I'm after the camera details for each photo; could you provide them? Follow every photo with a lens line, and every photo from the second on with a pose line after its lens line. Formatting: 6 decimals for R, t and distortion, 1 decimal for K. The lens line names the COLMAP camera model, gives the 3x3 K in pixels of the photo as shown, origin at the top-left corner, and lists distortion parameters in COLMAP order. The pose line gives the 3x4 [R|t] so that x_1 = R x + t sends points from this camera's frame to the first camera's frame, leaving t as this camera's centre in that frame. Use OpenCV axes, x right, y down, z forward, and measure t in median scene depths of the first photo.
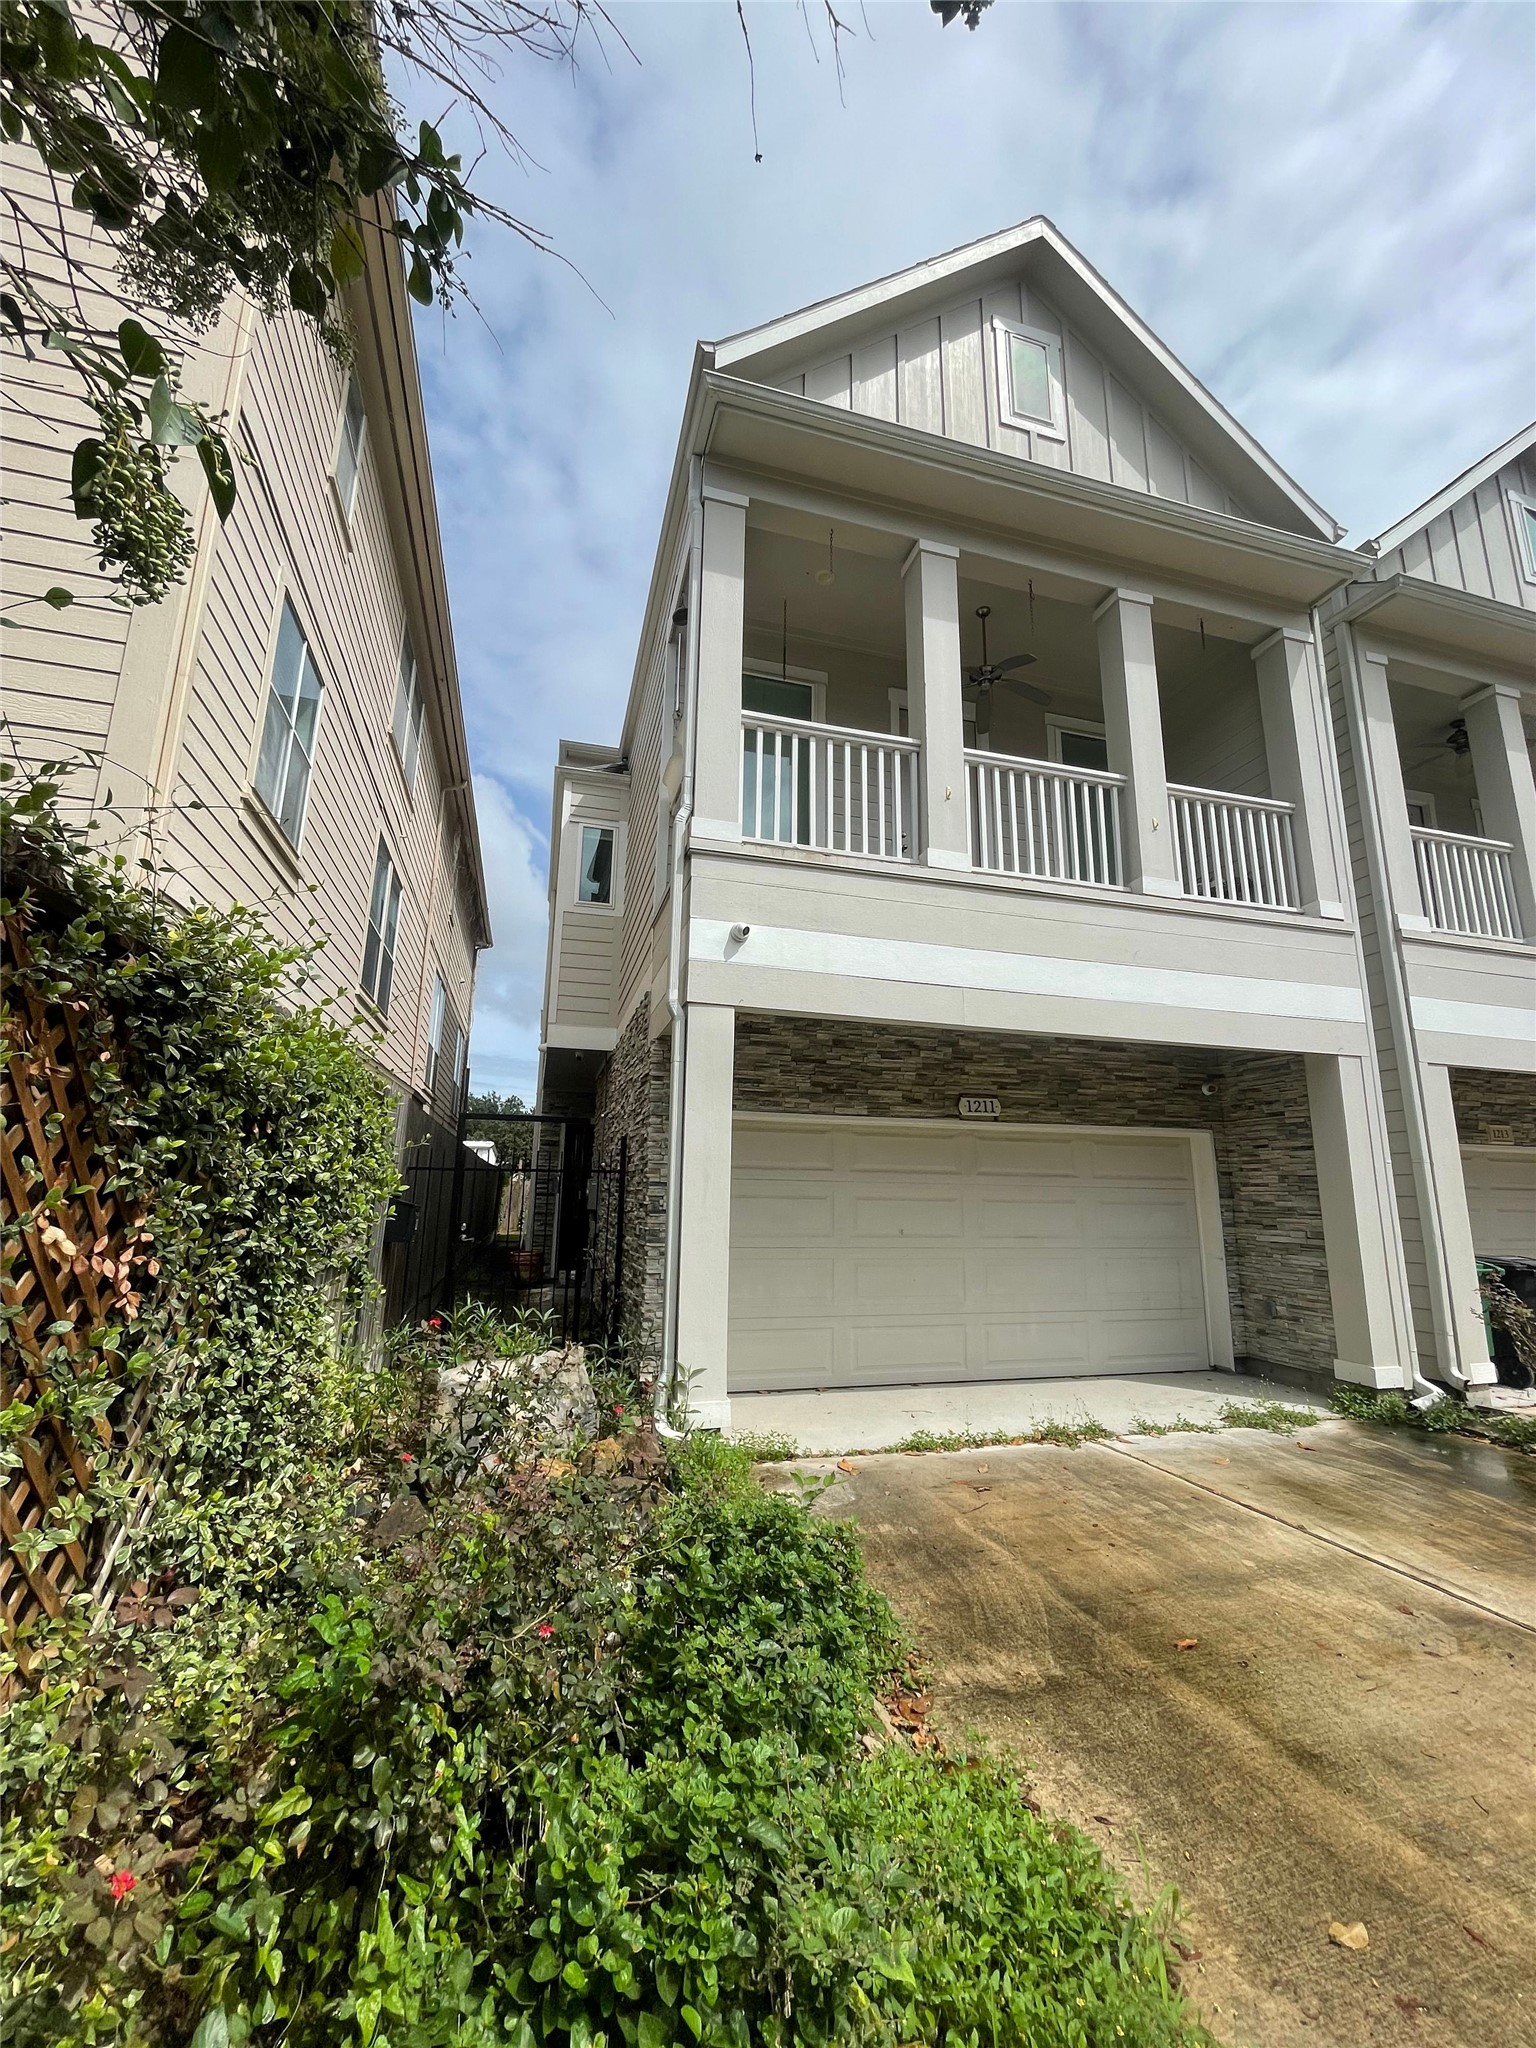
lens RADIAL K [[819.0, 0, 765.7], [0, 819.0, 1022.5], [0, 0, 1]] dist [-0.007710, 0.000114]
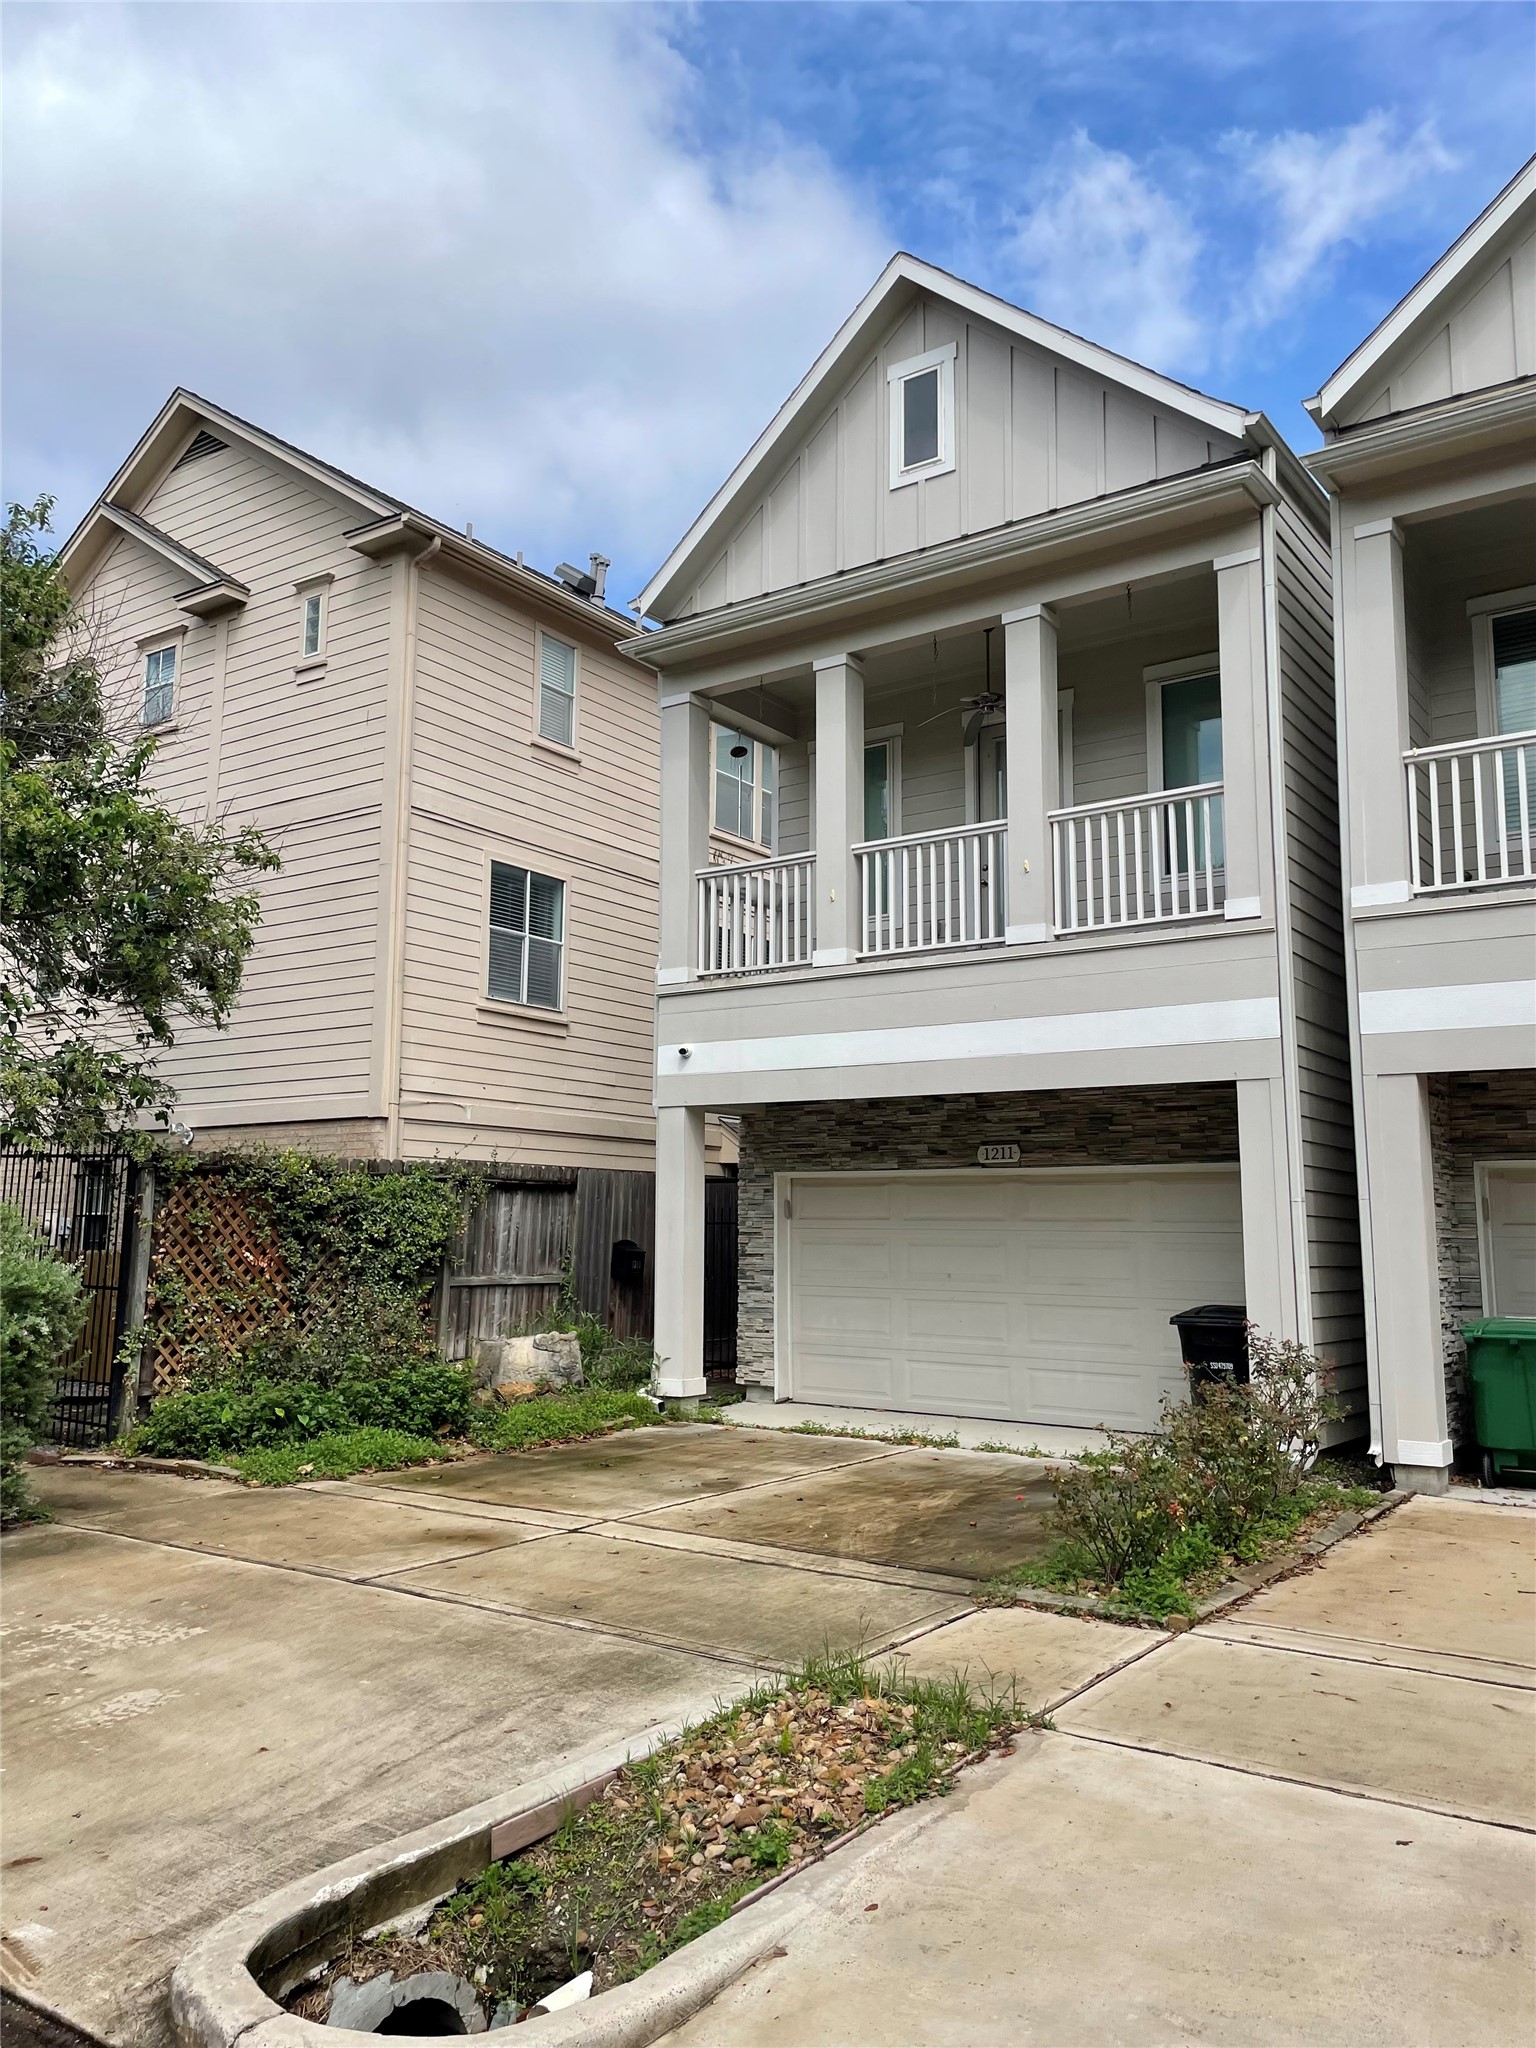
lens RADIAL K [[1507.8, 0, 769.0], [0, 1507.8, 1001.8], [0, 0, 1]] dist [0.026835, -0.025579]
pose [[0.633159, -0.127253, -0.763490, 1.507635], [0.163148, 0.986173, -0.029071, -0.072404], [0.756633, -0.106155, 0.645165, -0.386093]]
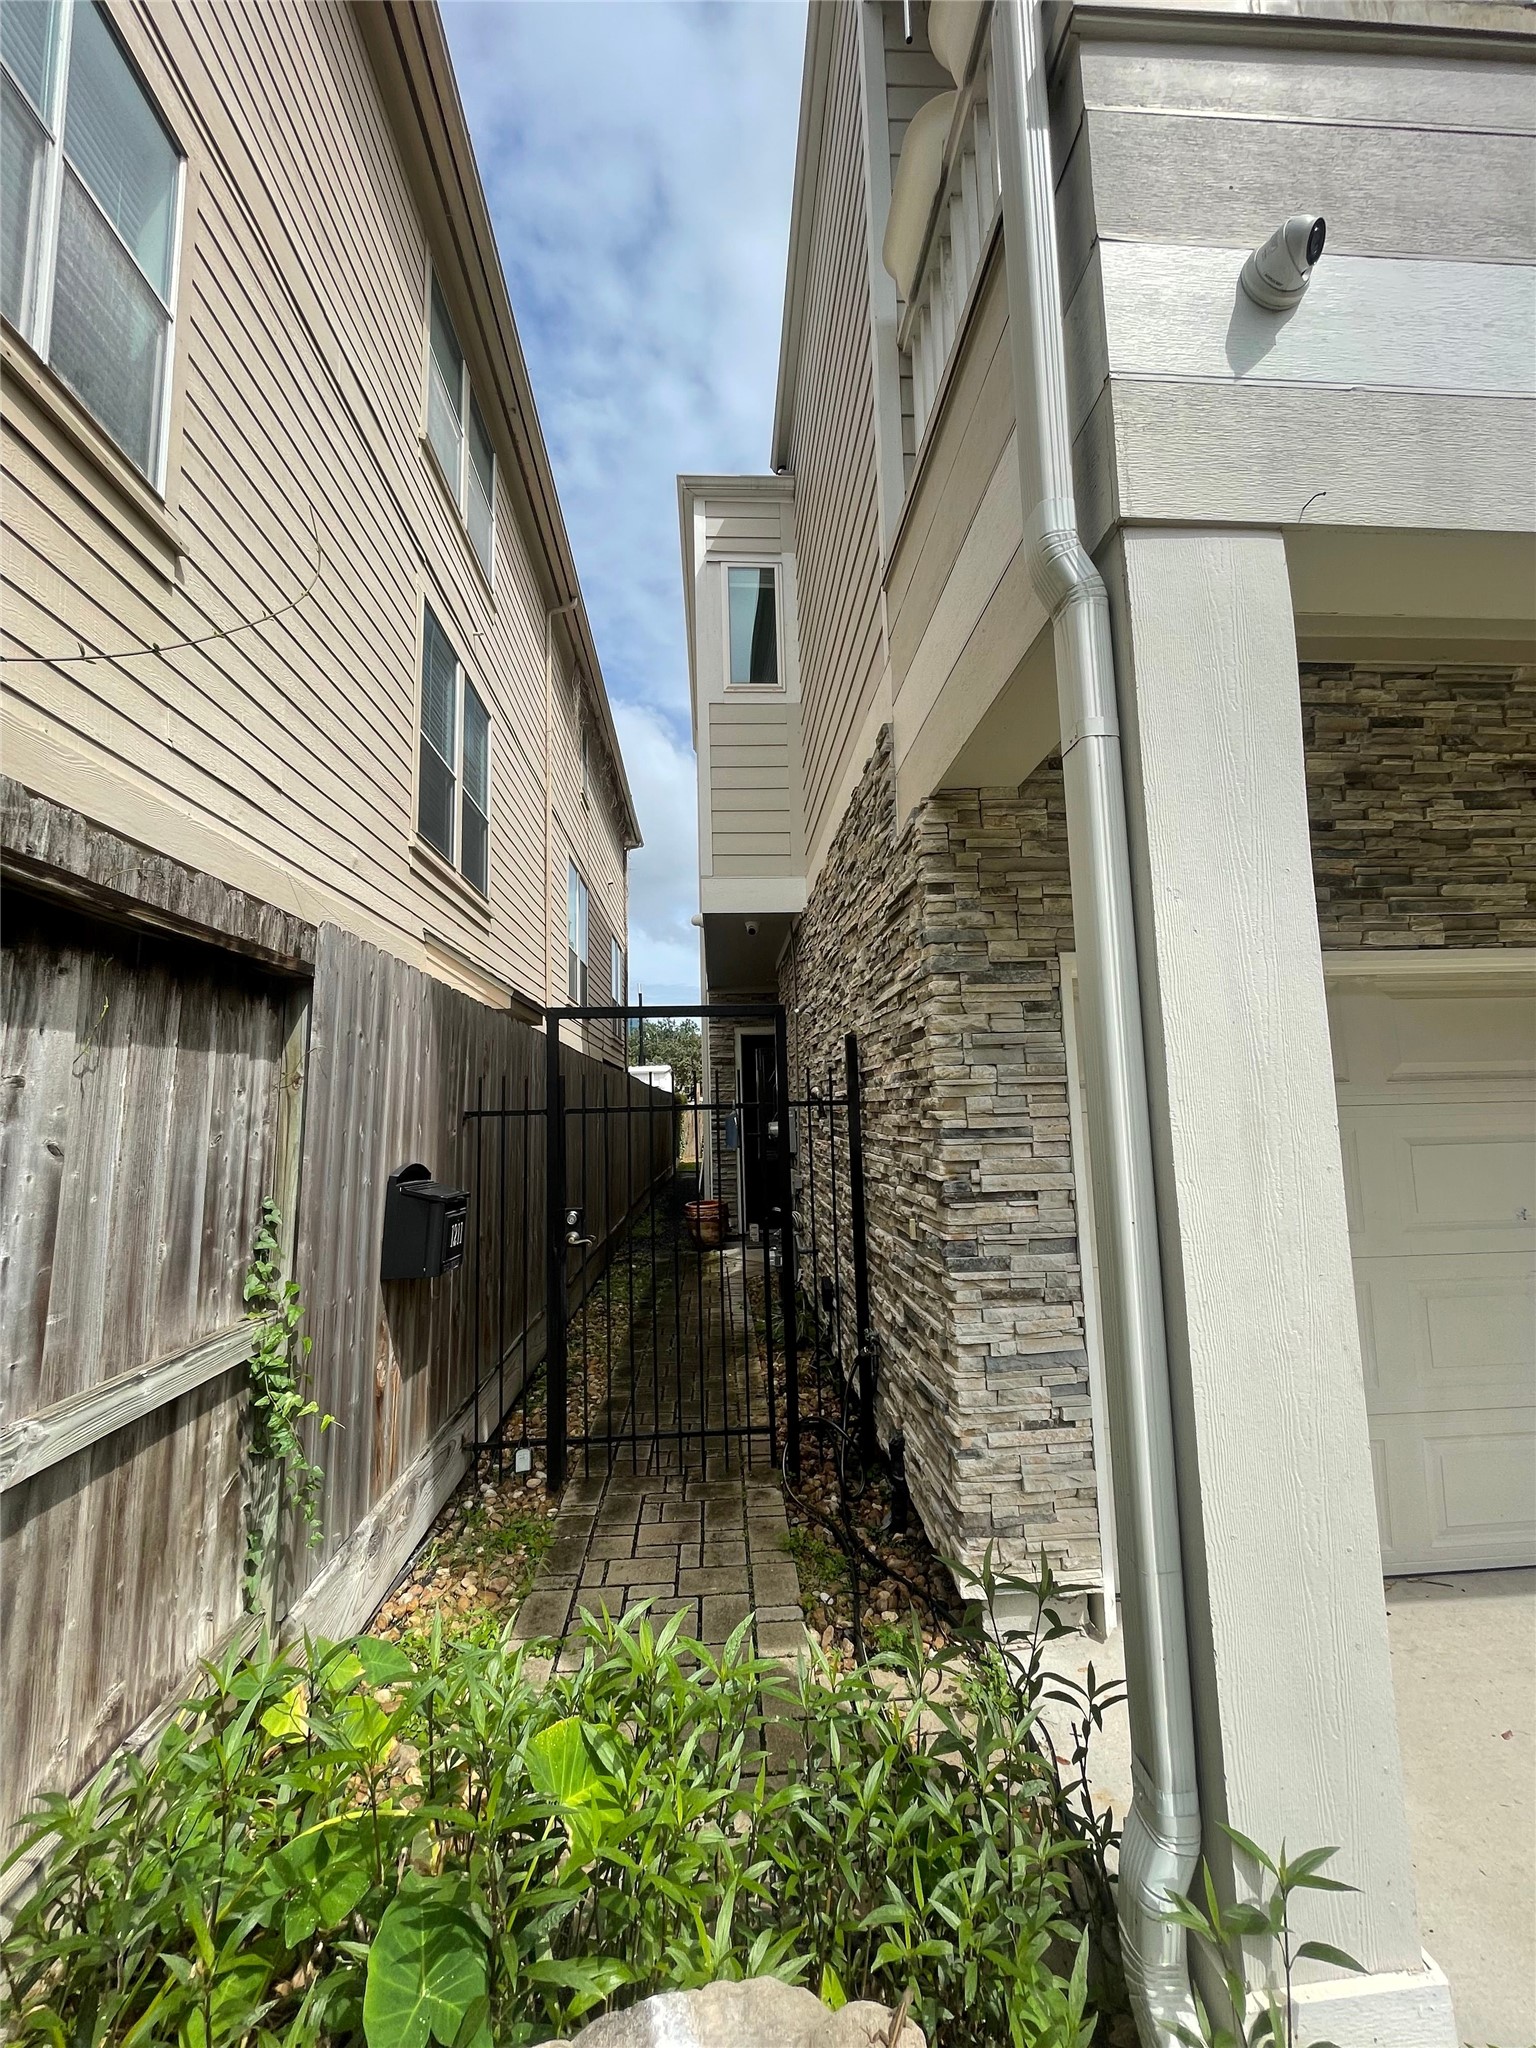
lens RADIAL K [[819.0, 0, 766.1], [0, 819.0, 1023.0], [0, 0, 1]] dist [-0.007710, 0.000114]
pose [[0.976904, -0.061158, -0.204741, -0.123666], [0.081767, 0.992232, 0.093754, 0.081523], [0.197417, -0.108329, 0.974316, 0.502205]]
